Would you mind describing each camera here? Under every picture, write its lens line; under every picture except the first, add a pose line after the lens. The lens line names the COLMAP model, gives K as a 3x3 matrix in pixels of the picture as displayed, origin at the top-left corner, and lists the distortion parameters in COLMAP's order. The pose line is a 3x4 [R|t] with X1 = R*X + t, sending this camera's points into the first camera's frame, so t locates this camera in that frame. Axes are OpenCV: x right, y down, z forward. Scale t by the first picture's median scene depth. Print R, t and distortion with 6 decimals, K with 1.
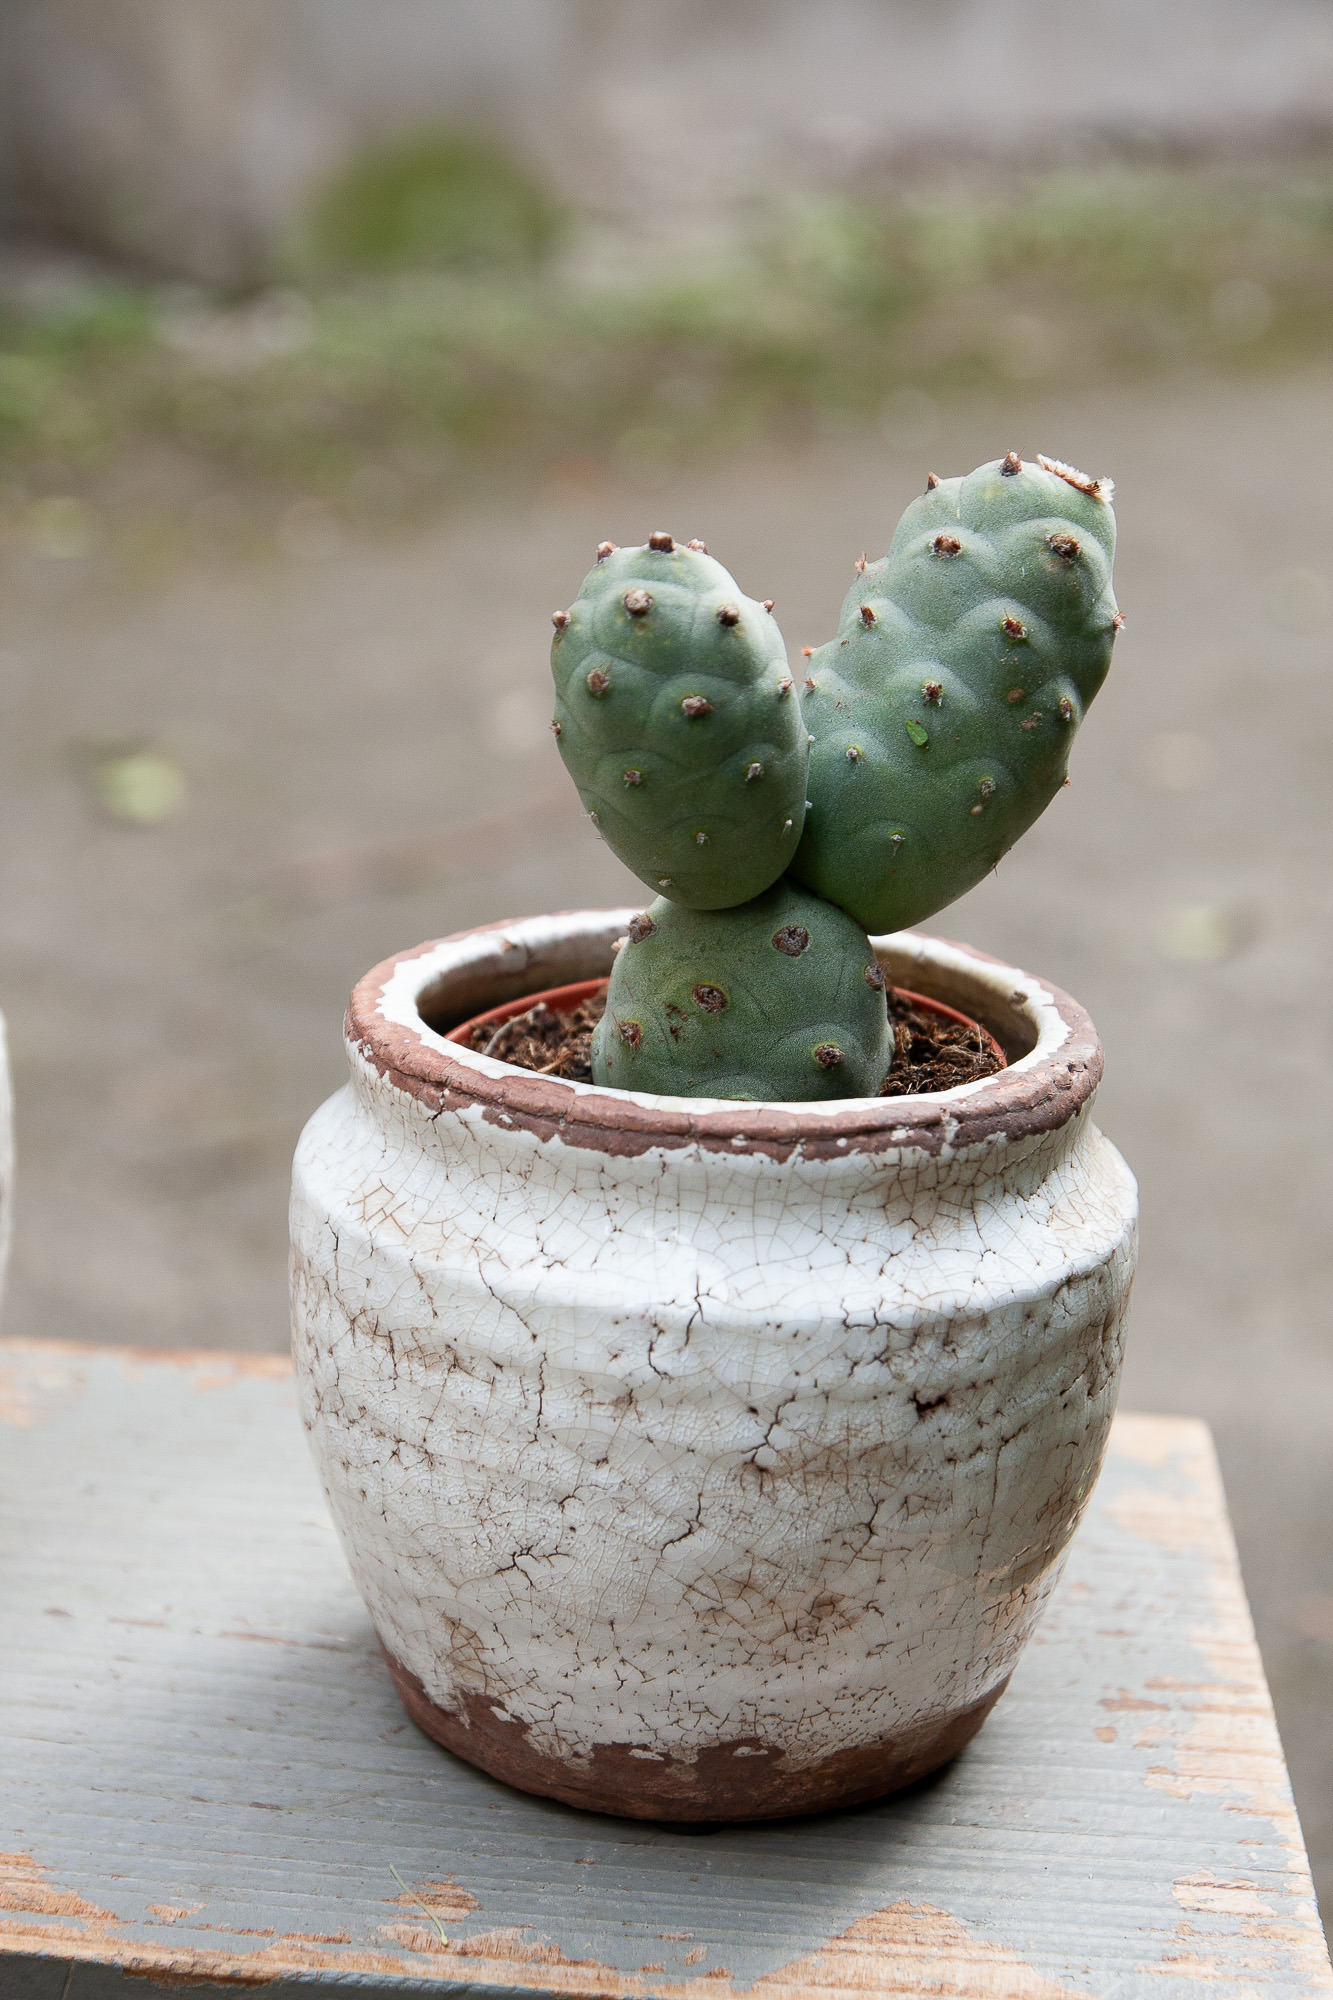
lens RADIAL K [[3627.5, 0, 670.1], [0, 3627.5, 1066.0], [0, 0, 1]] dist [-0.044893, -0.088344]
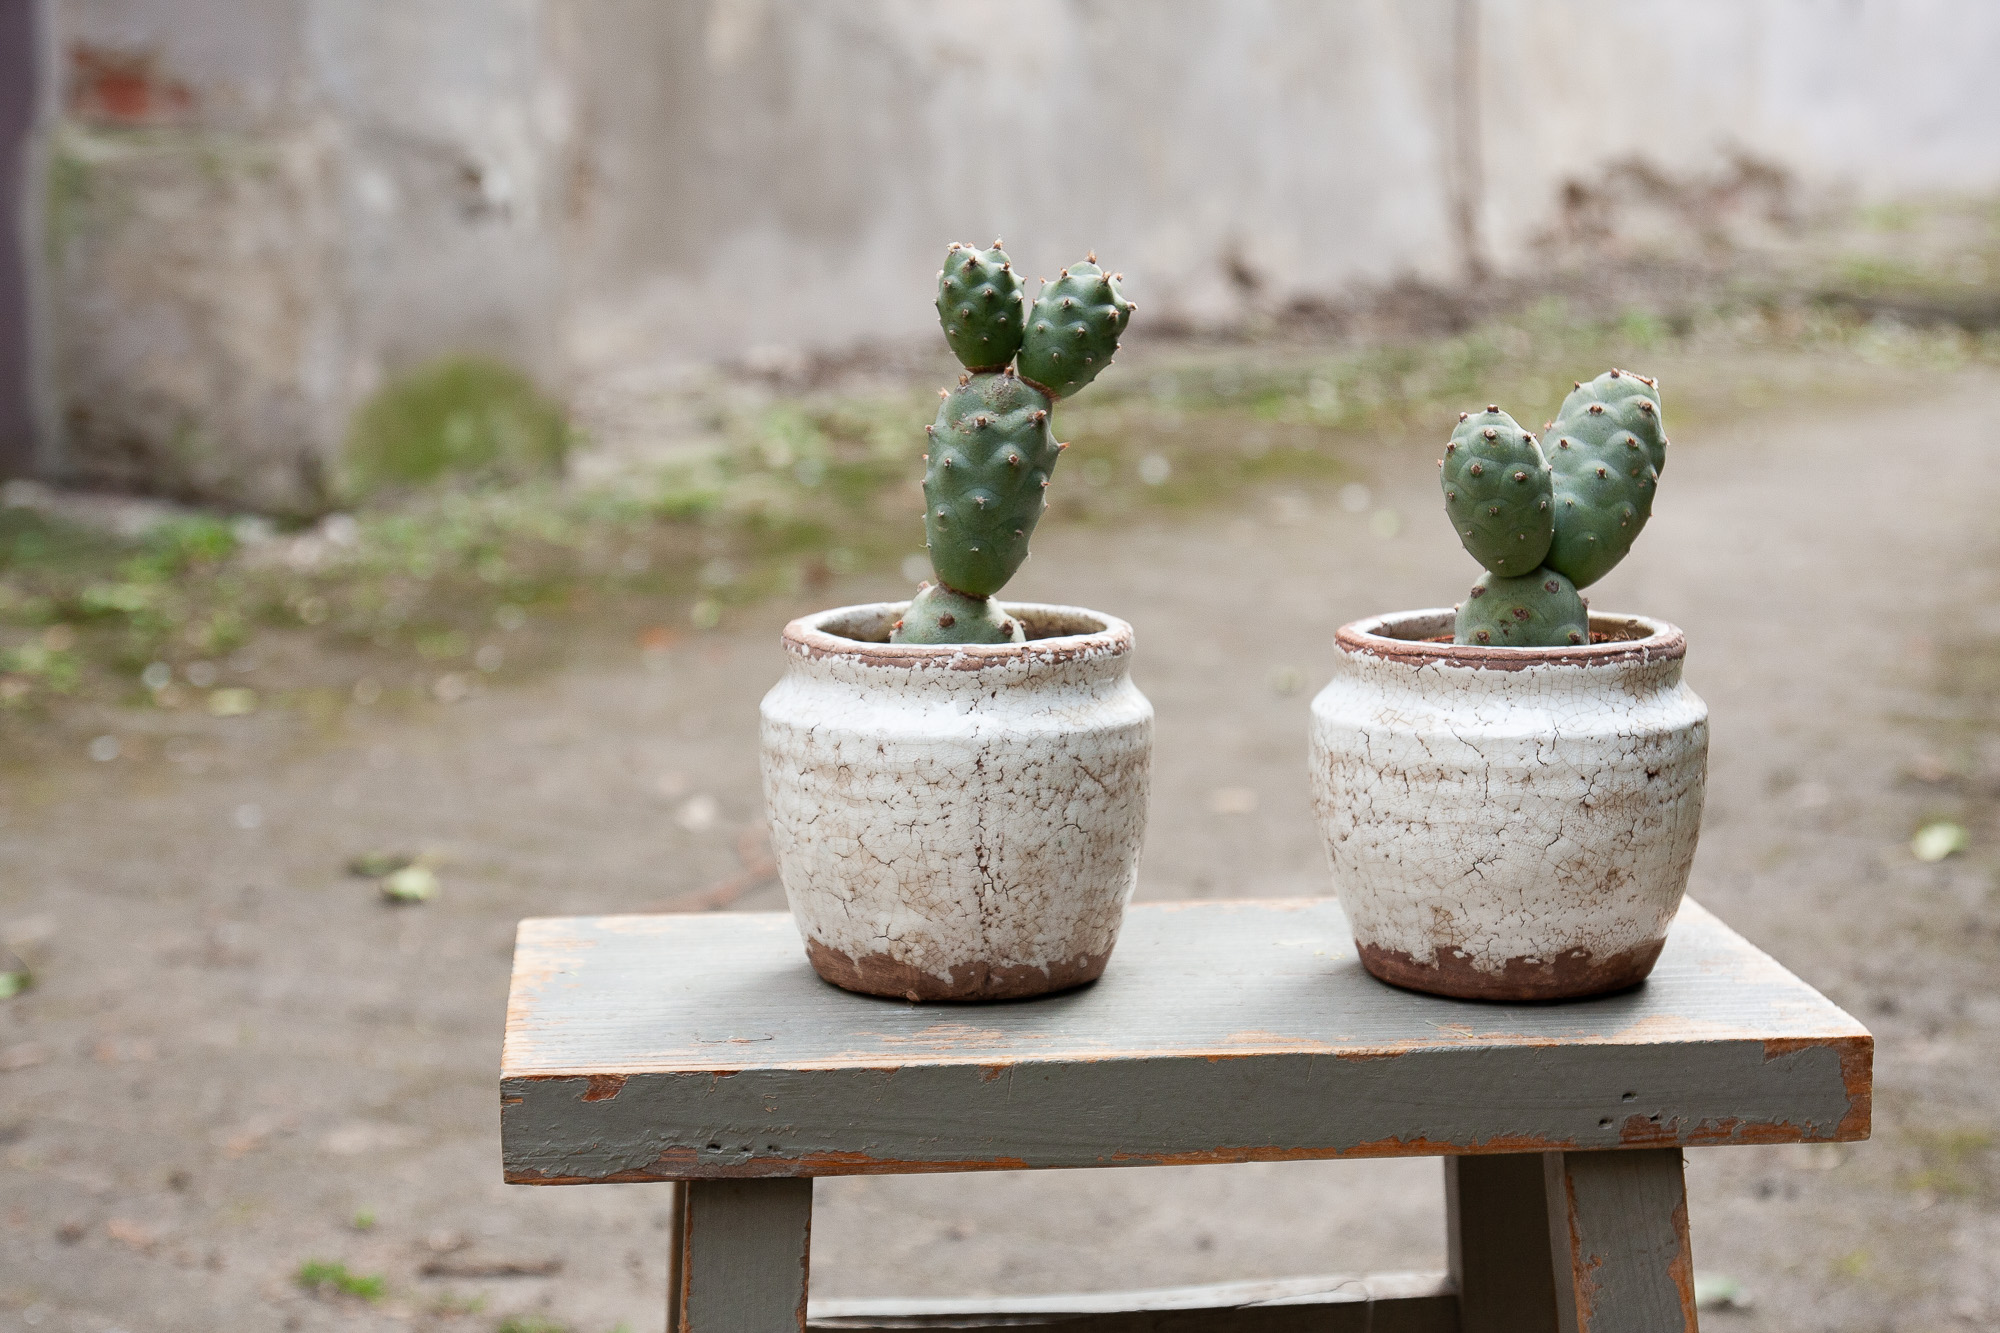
lens RADIAL K [[3722.4, 0, 1000.0], [0, 3722.4, 666.5], [0, 0, 1]] dist [-0.057339, 0.143979]
pose [[0.984154, -0.077727, 0.159374, -0.681612], [0.102341, 0.982979, -0.152570, 0.334514], [-0.144802, 0.166463, 0.975358, -1.188132]]
